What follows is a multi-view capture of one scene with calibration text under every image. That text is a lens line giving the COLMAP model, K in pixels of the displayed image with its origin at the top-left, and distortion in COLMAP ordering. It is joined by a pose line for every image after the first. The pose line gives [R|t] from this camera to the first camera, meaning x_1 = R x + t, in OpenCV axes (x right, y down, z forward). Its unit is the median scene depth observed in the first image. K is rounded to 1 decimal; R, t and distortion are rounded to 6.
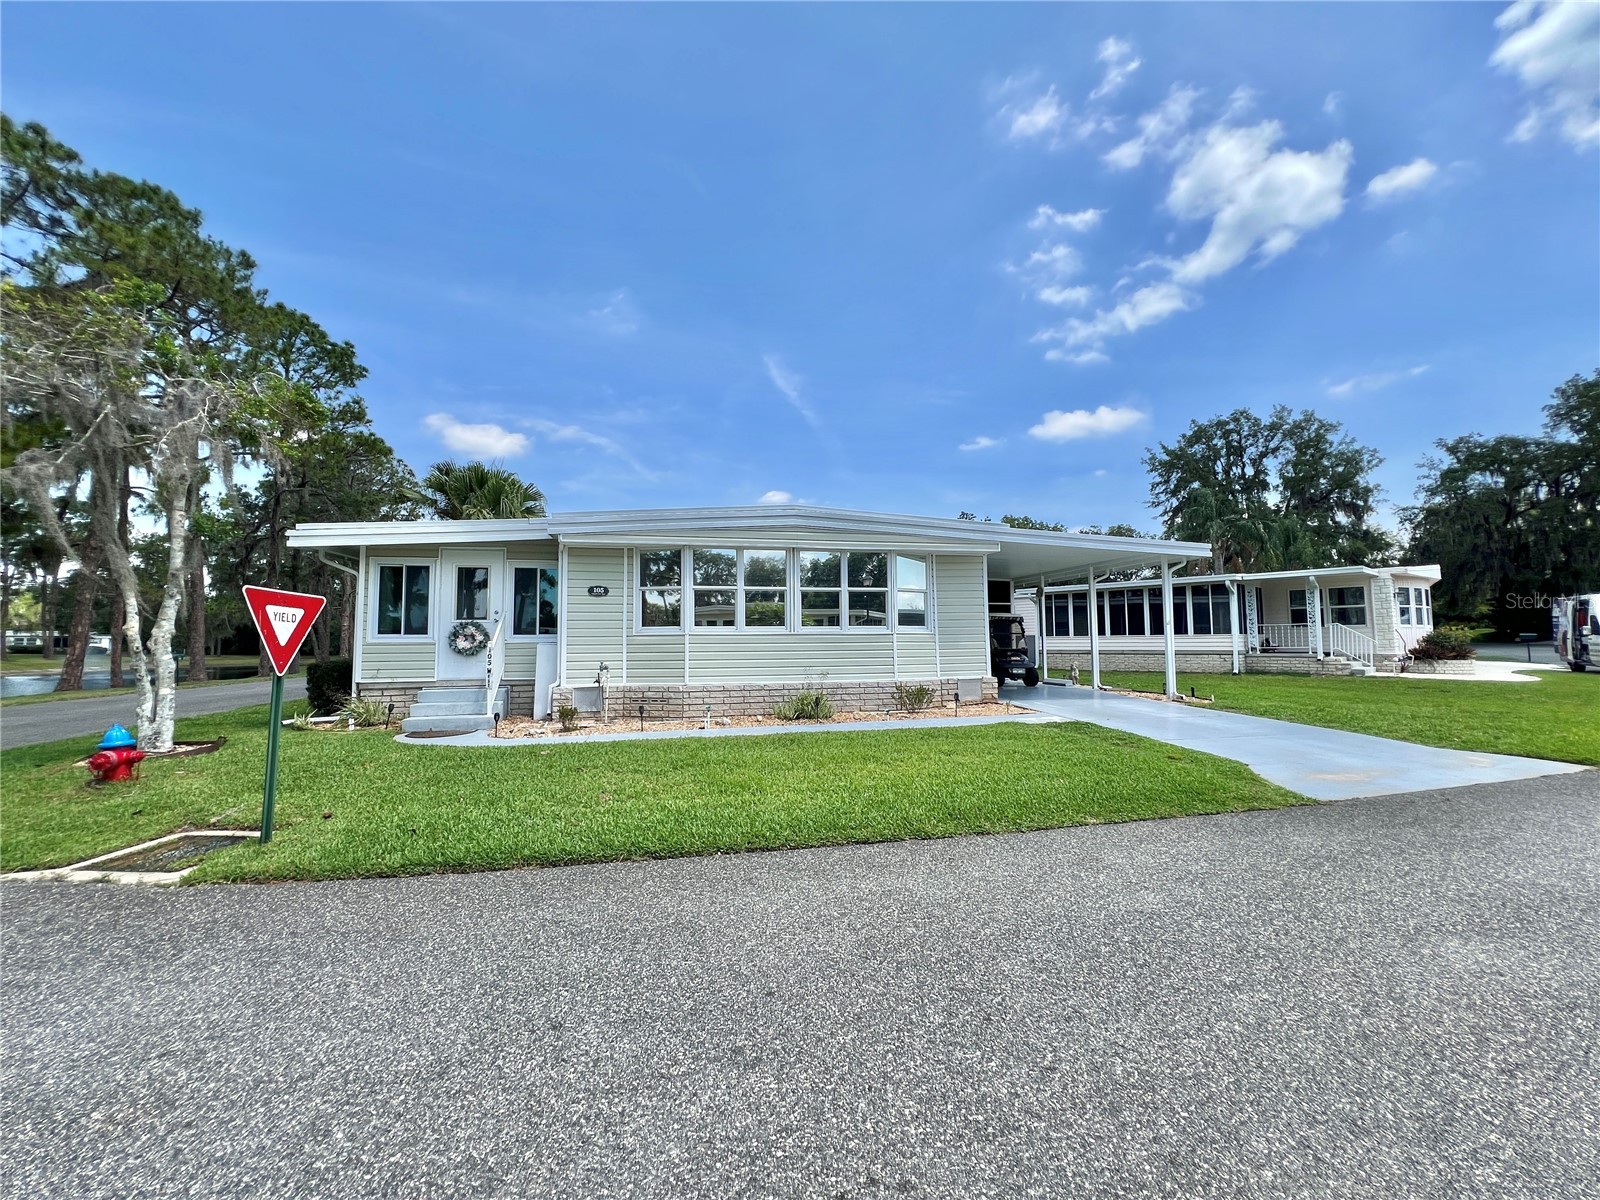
lens RADIAL K [[643.2, 0, 795.9], [0, 643.2, 601.3], [0, 0, 1]] dist [-0.003873, 0.000959]
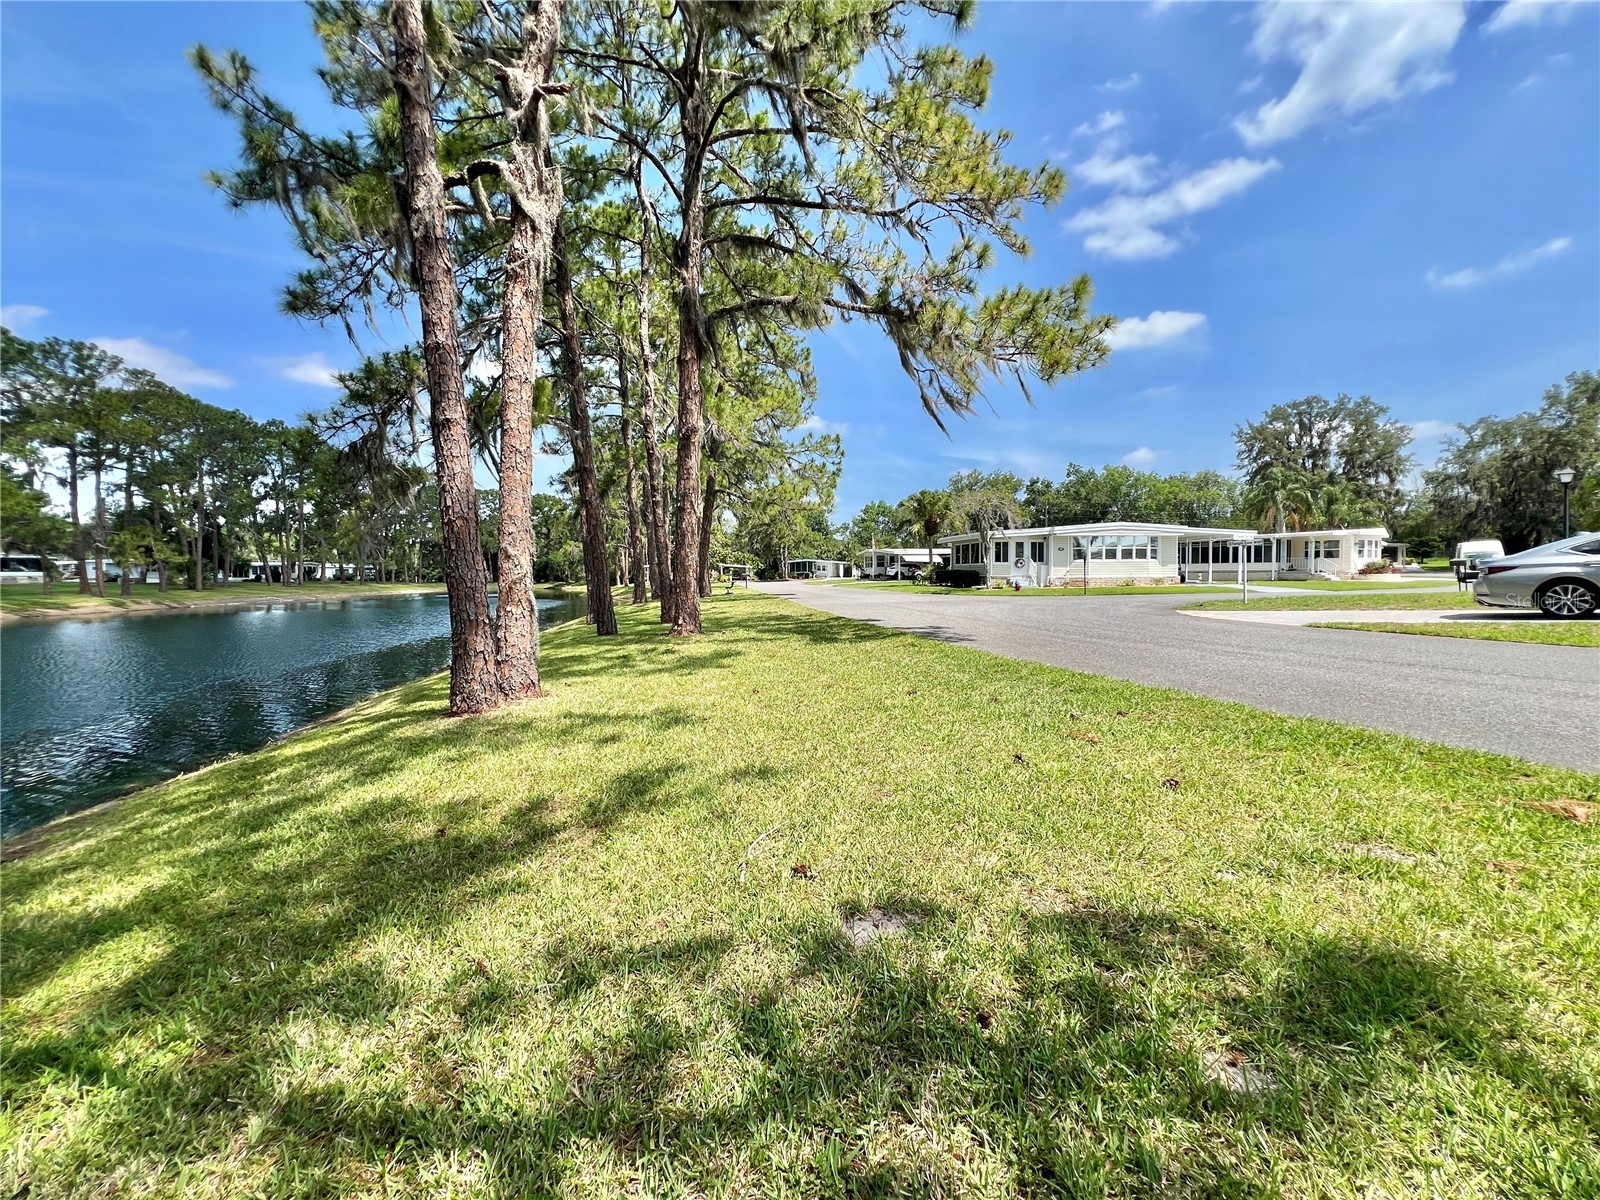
lens RADIAL K [[643.2, 0, 793.1], [0, 643.2, 599.3], [0, 0, 1]] dist [-0.003873, 0.000959]
pose [[0.996086, 0.004558, -0.088274, -1.322430], [0.004554, 0.994697, 0.102745, -0.098586], [0.088274, -0.102745, 0.990783, -2.321308]]
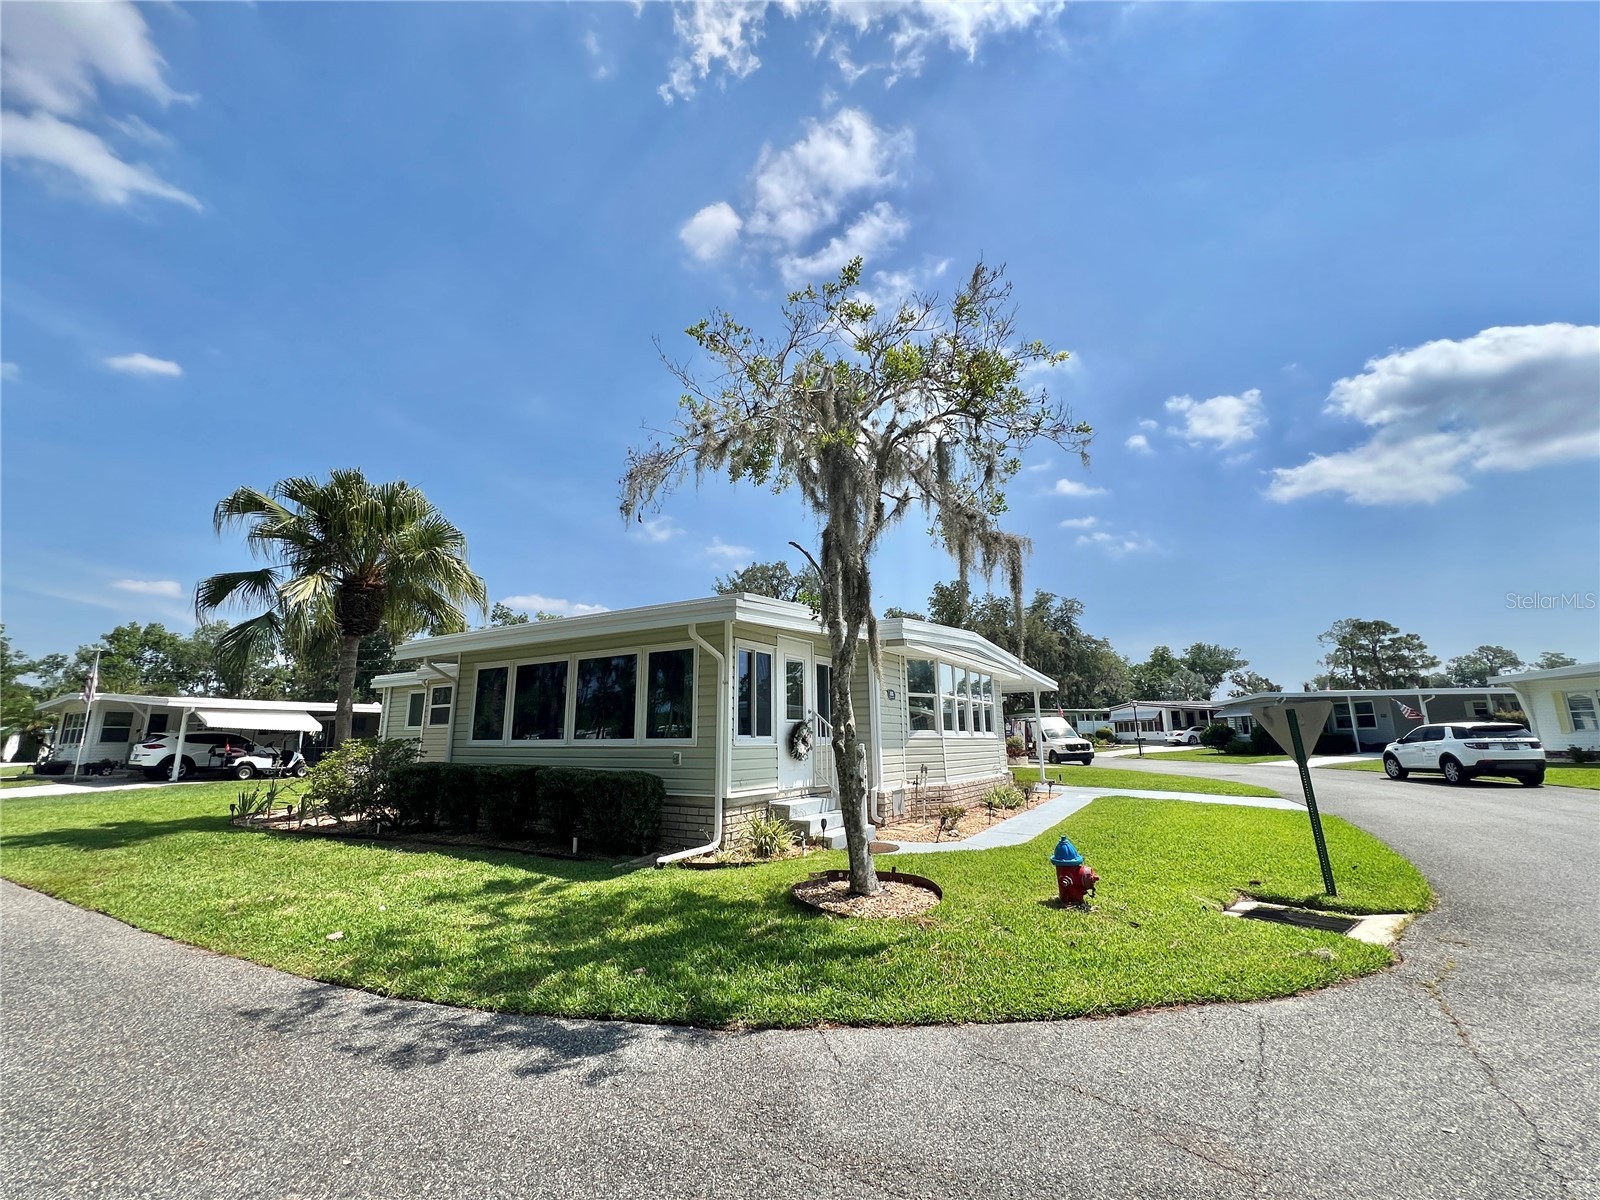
lens RADIAL K [[643.2, 0, 799.4], [0, 643.2, 610.1], [0, 0, 1]] dist [-0.003873, 0.000959]
pose [[0.669578, 0.142469, 0.728950, -1.133784], [-0.039467, 0.986869, -0.156625, 0.018530], [-0.741692, 0.076103, 0.666409, 0.367374]]
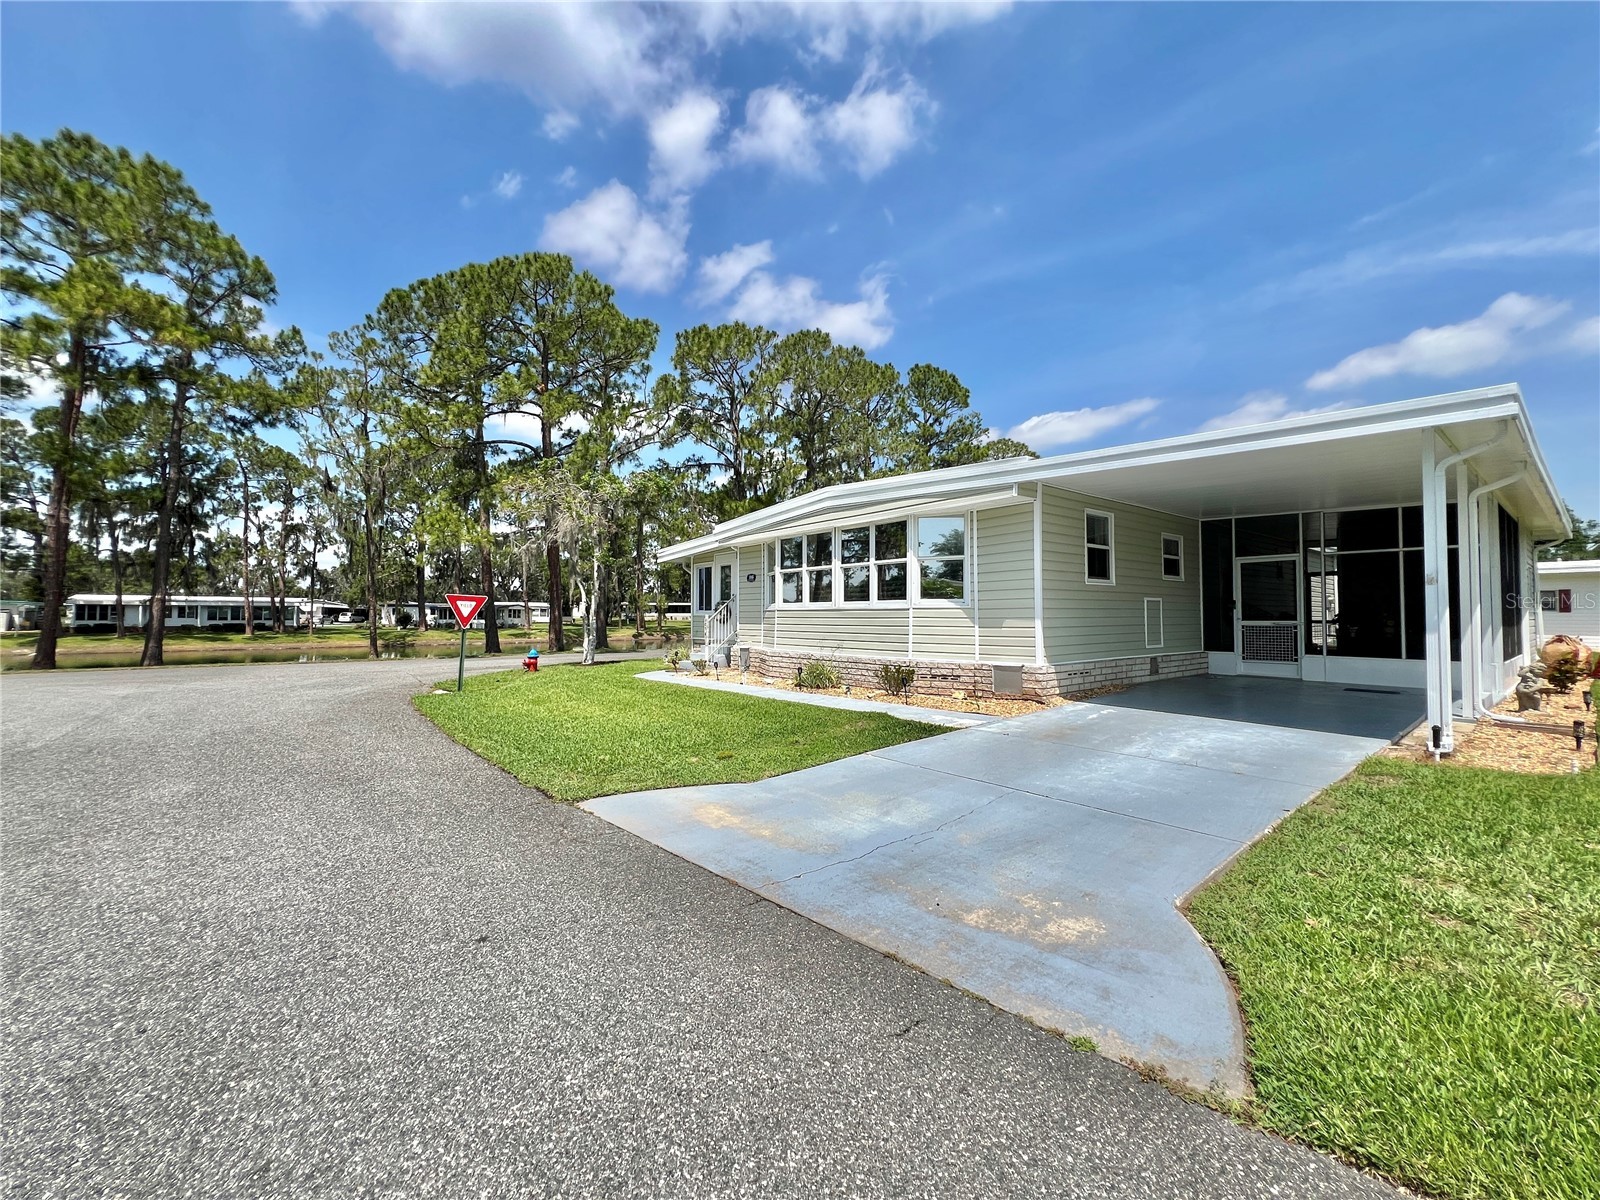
lens RADIAL K [[643.2, 0, 792.6], [0, 643.2, 603.7], [0, 0, 1]] dist [-0.003873, 0.000959]
pose [[0.443608, -0.011658, -0.896145, 0.881689], [0.054941, 0.998388, 0.014208, 0.022456], [0.894536, -0.055539, 0.443533, 0.453933]]
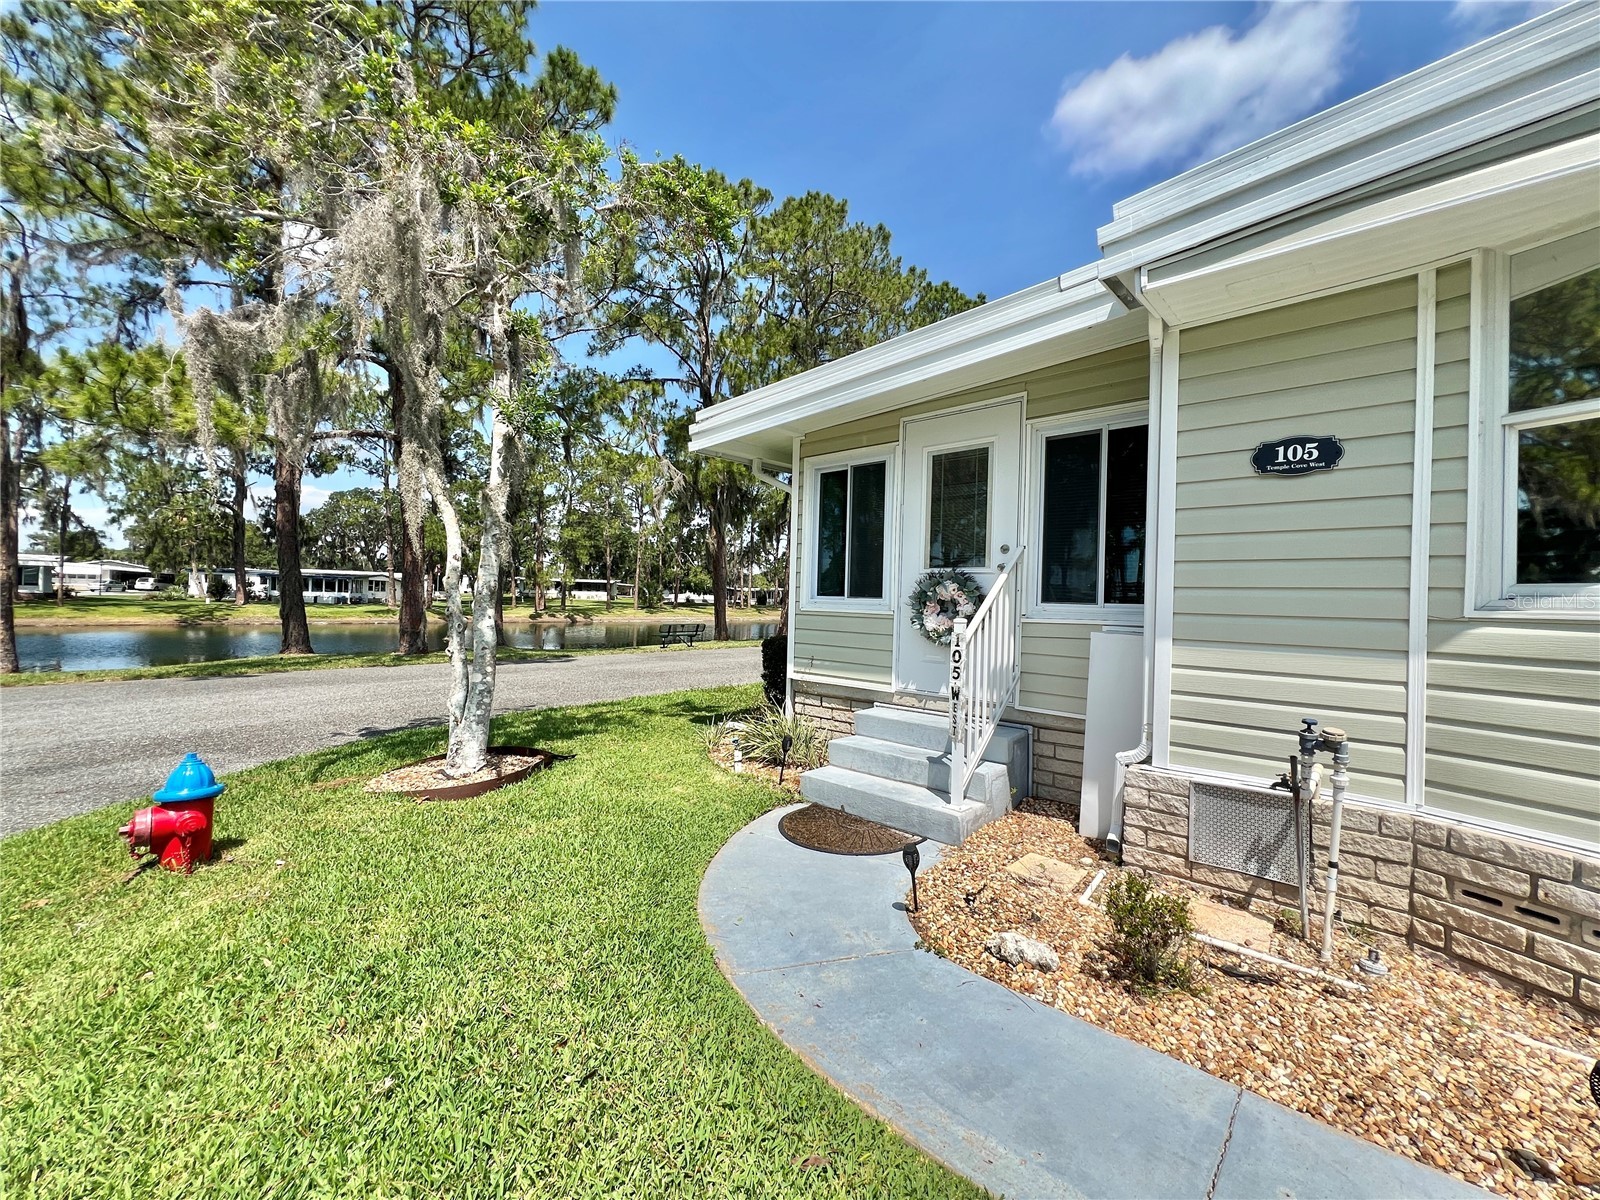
lens RADIAL K [[643.2, 0, 794.3], [0, 643.2, 596.9], [0, 0, 1]] dist [-0.003873, 0.000959]
pose [[0.576188, 0.018690, -0.817103, -0.192026], [0.021279, 0.999057, 0.037858, 0.028857], [0.817040, -0.039200, 0.575247, 0.621052]]
